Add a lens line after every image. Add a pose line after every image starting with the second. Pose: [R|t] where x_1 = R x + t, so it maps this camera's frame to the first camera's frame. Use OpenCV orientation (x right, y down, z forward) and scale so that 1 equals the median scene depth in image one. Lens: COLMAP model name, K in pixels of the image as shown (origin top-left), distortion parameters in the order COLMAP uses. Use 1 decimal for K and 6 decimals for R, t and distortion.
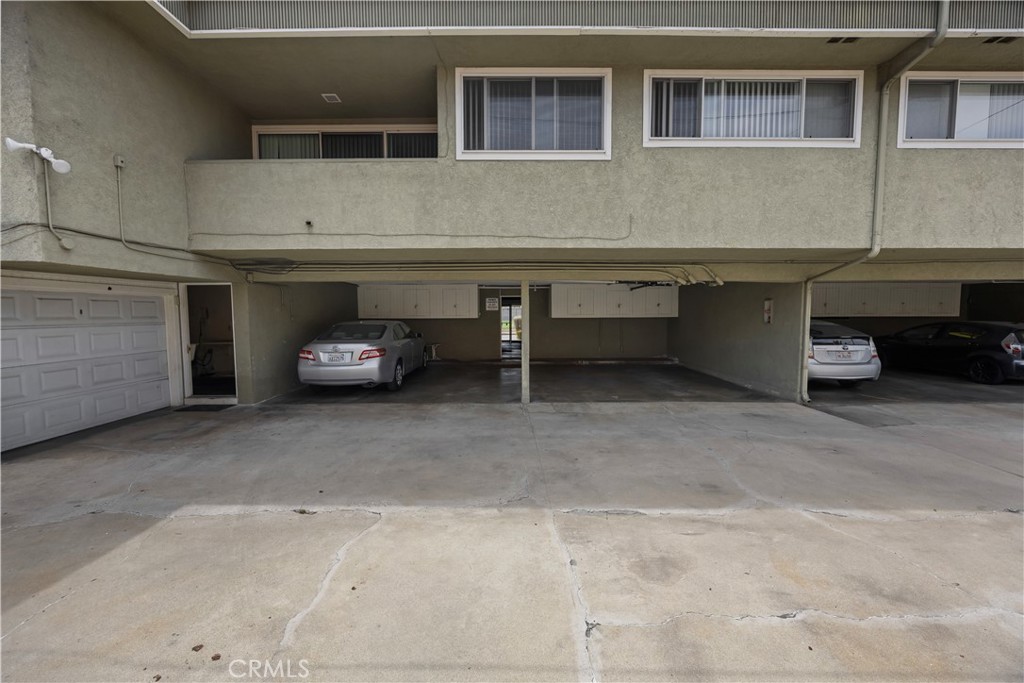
lens RADIAL K [[395.6, 0, 512.3], [0, 395.6, 328.6], [0, 0, 1]] dist [-0.006555, 0.000159]
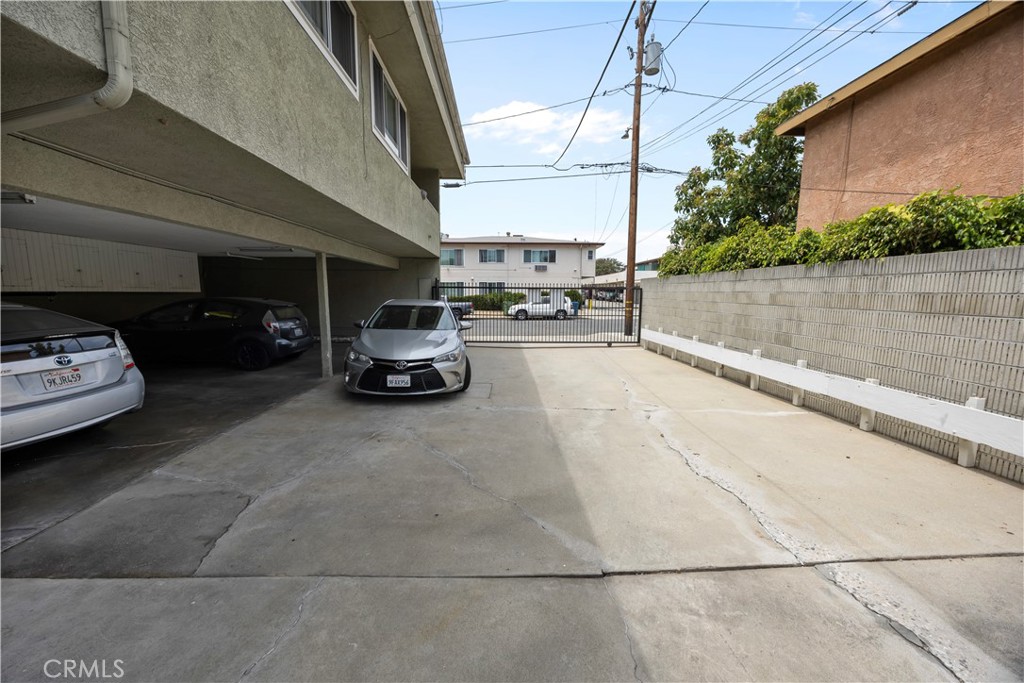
lens RADIAL K [[395.6, 0, 512.5], [0, 395.6, 354.1], [0, 0, 1]] dist [-0.006555, 0.000159]
pose [[0.005228, -0.148801, 0.988853, 0.590269], [0.025472, 0.988566, 0.148623, -0.015598], [-0.999662, 0.024411, 0.008959, 0.702521]]
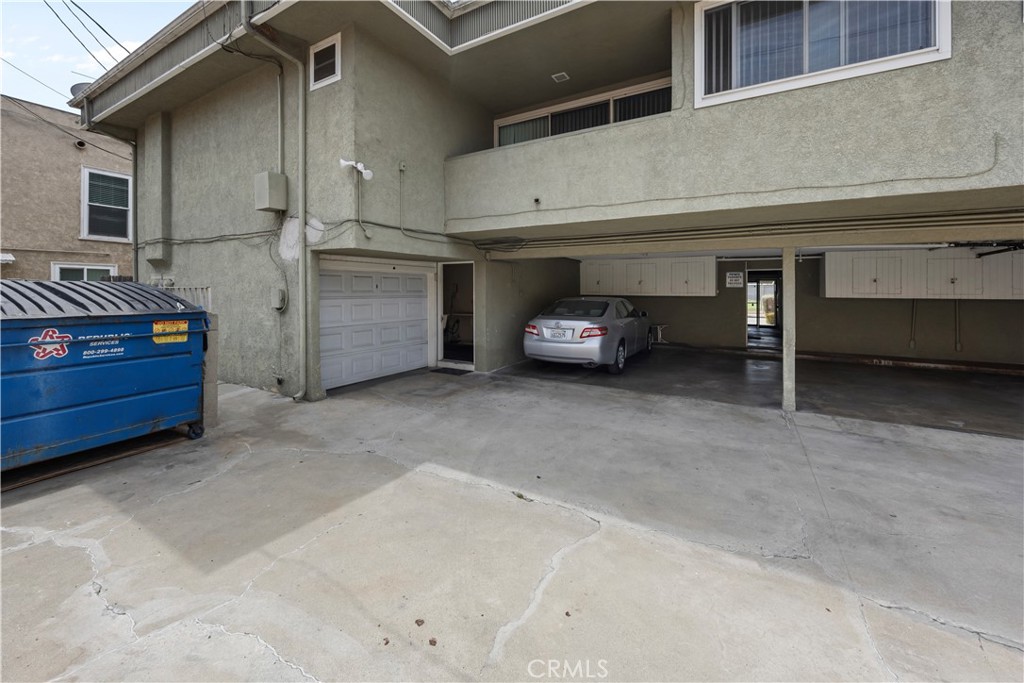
lens RADIAL K [[395.6, 0, 516.2], [0, 395.6, 297.9], [0, 0, 1]] dist [-0.006555, 0.000159]
pose [[0.862675, 0.017303, -0.505462, -0.038725], [-0.028033, 0.999514, -0.013628, -0.000131], [0.504981, 0.025926, 0.862741, 0.092516]]
